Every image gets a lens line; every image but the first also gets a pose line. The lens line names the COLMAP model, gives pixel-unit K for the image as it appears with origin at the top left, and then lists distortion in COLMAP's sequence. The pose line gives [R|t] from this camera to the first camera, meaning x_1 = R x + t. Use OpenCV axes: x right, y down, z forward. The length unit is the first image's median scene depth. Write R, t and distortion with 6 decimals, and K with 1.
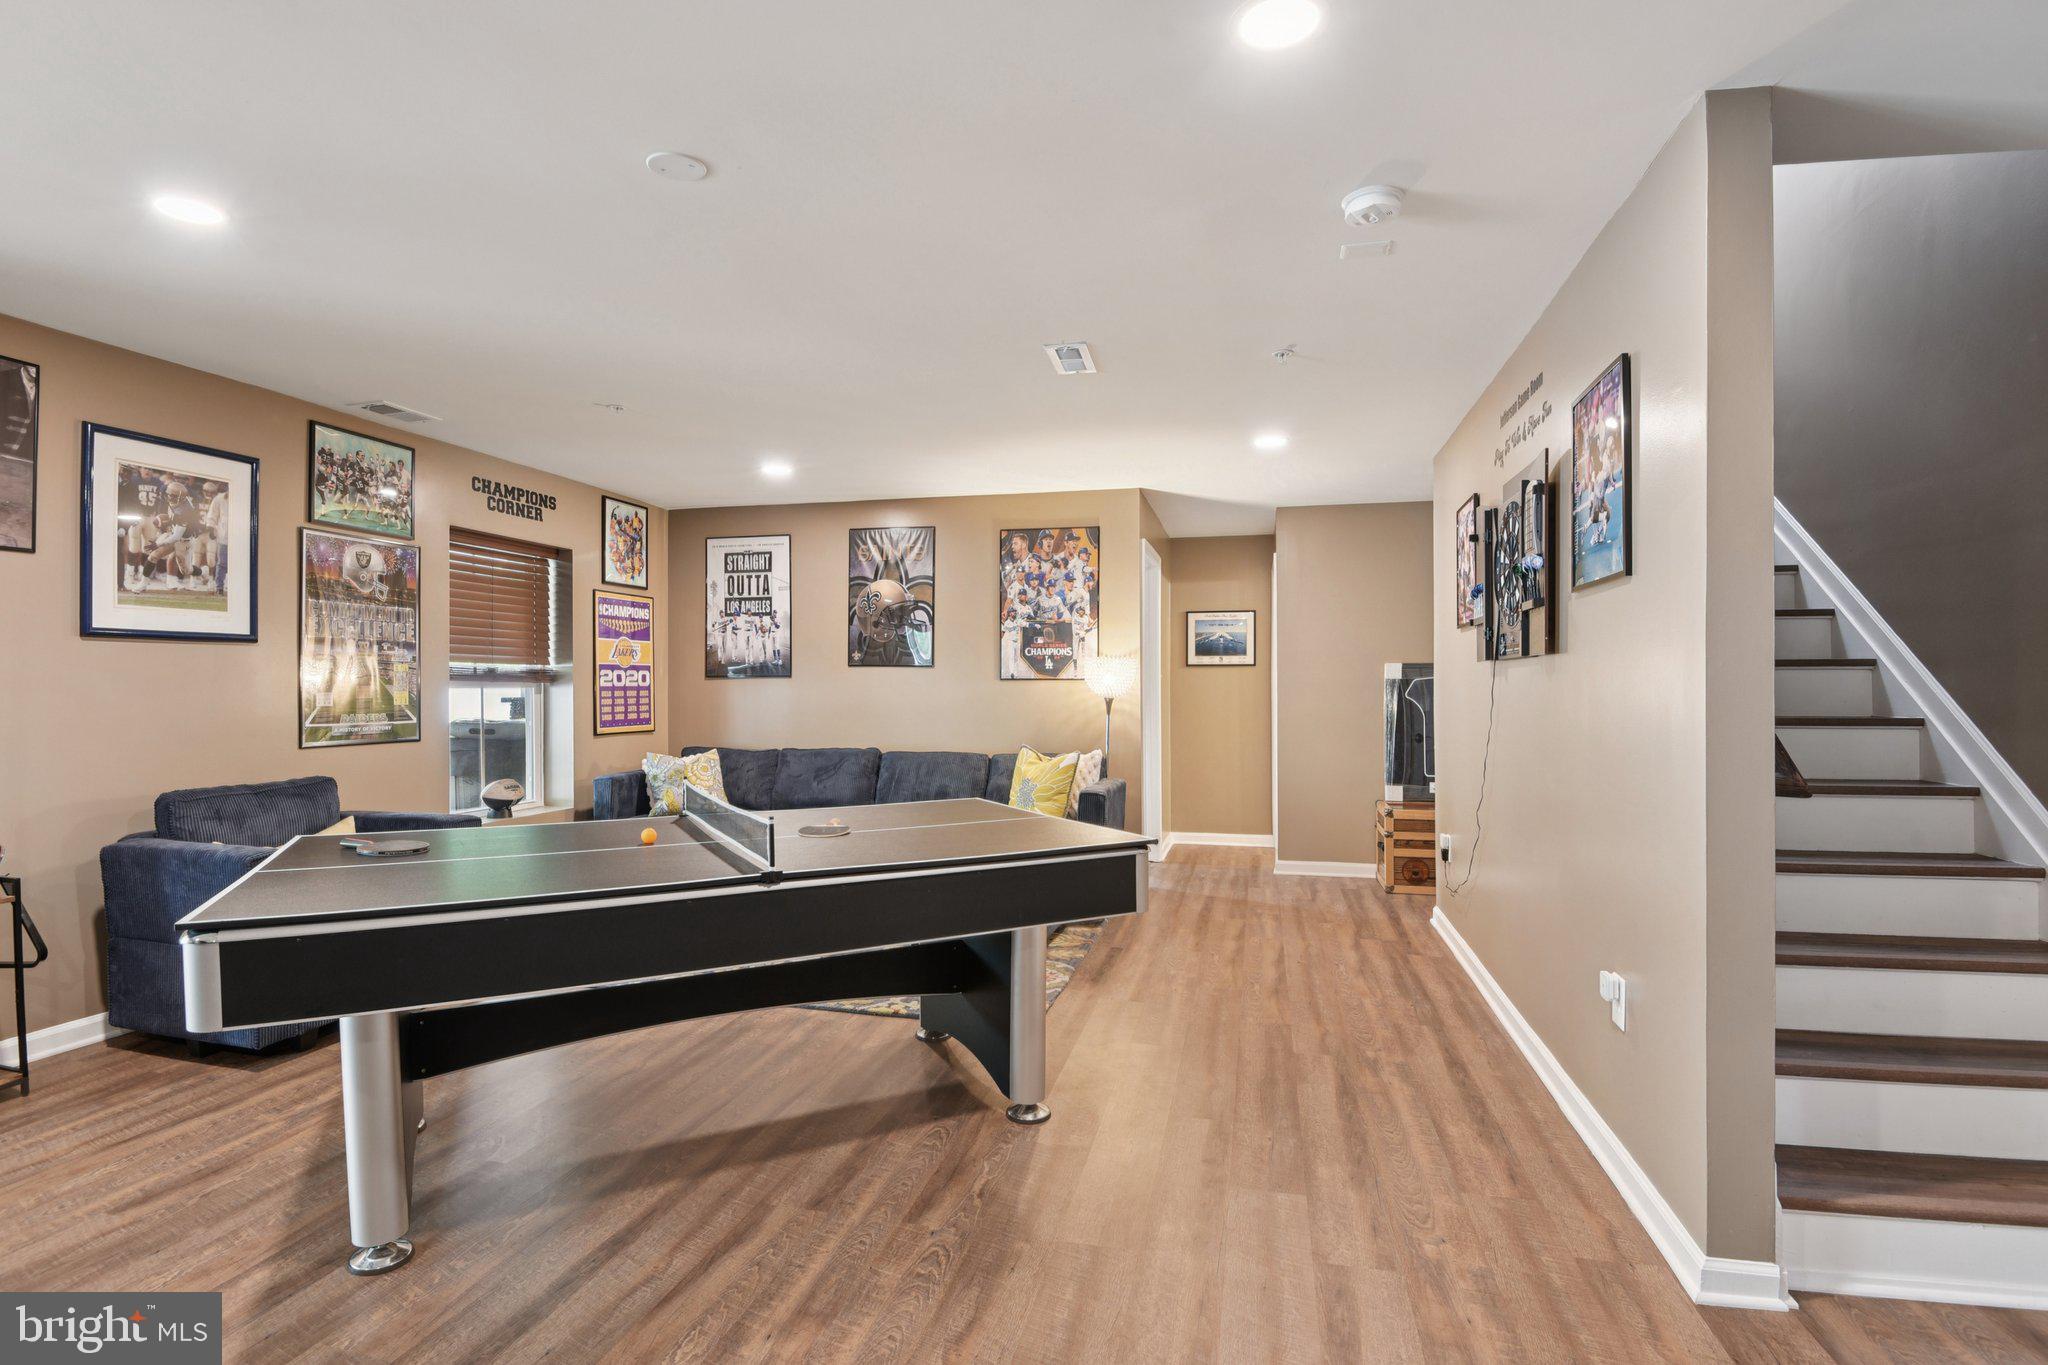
lens RADIAL K [[972.6, 0, 1021.9], [0, 972.6, 691.5], [0, 0, 1]] dist [-0.019606, -0.015425]
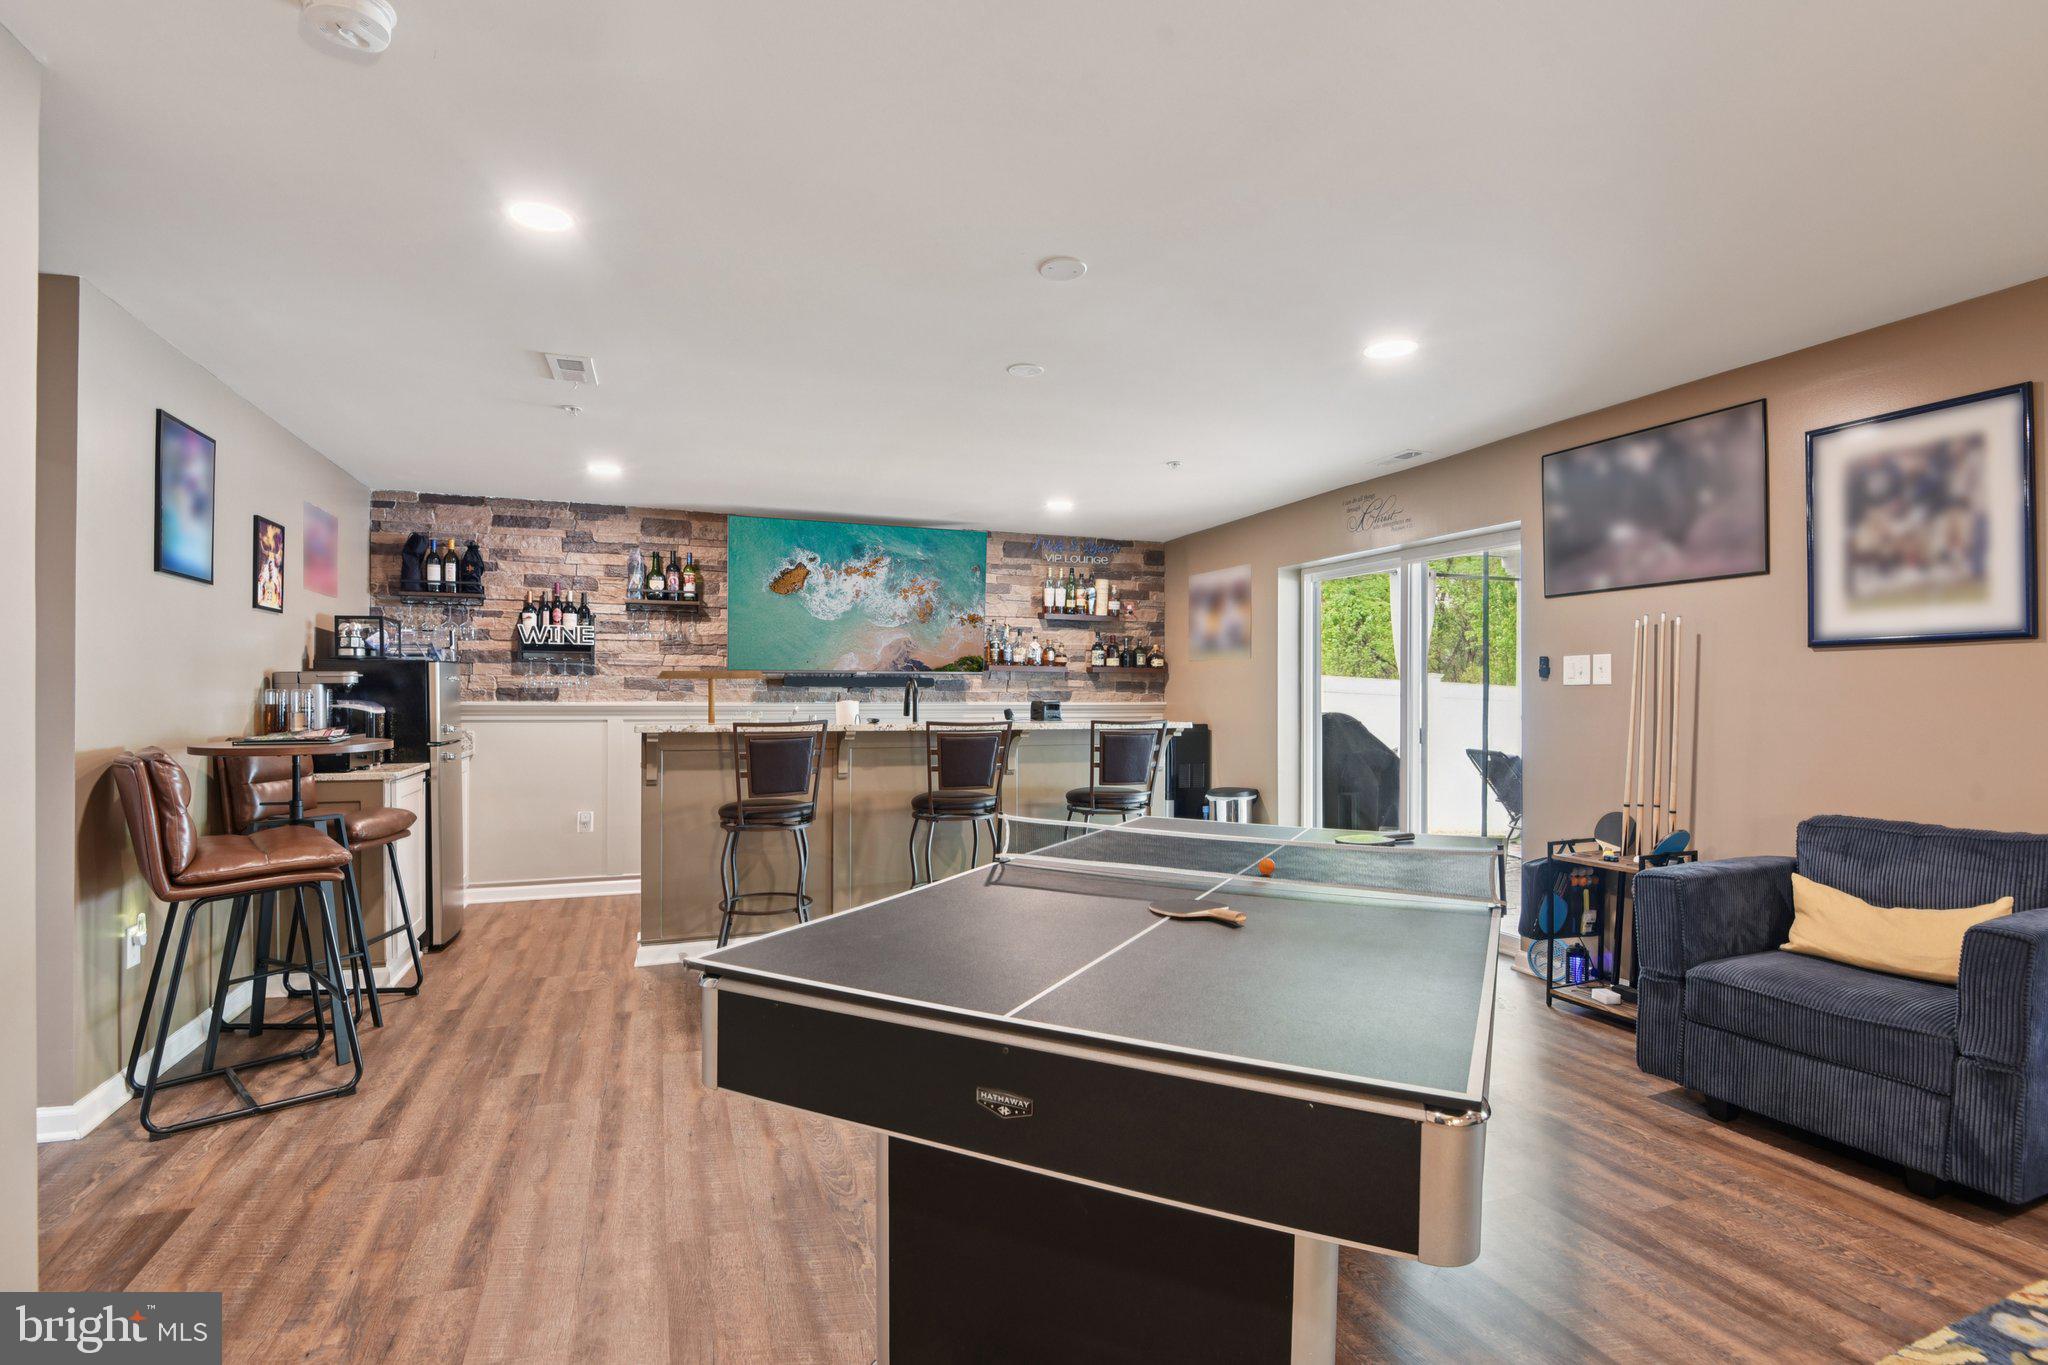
lens RADIAL K [[972.6, 0, 1024.3], [0, 972.6, 683.9], [0, 0, 1]] dist [-0.019606, -0.015425]
pose [[-0.826017, -0.002061, -0.563642, 0.250800], [-0.002908, 0.999996, 0.000606, -0.017913], [0.563638, 0.002140, -0.826019, 1.338601]]
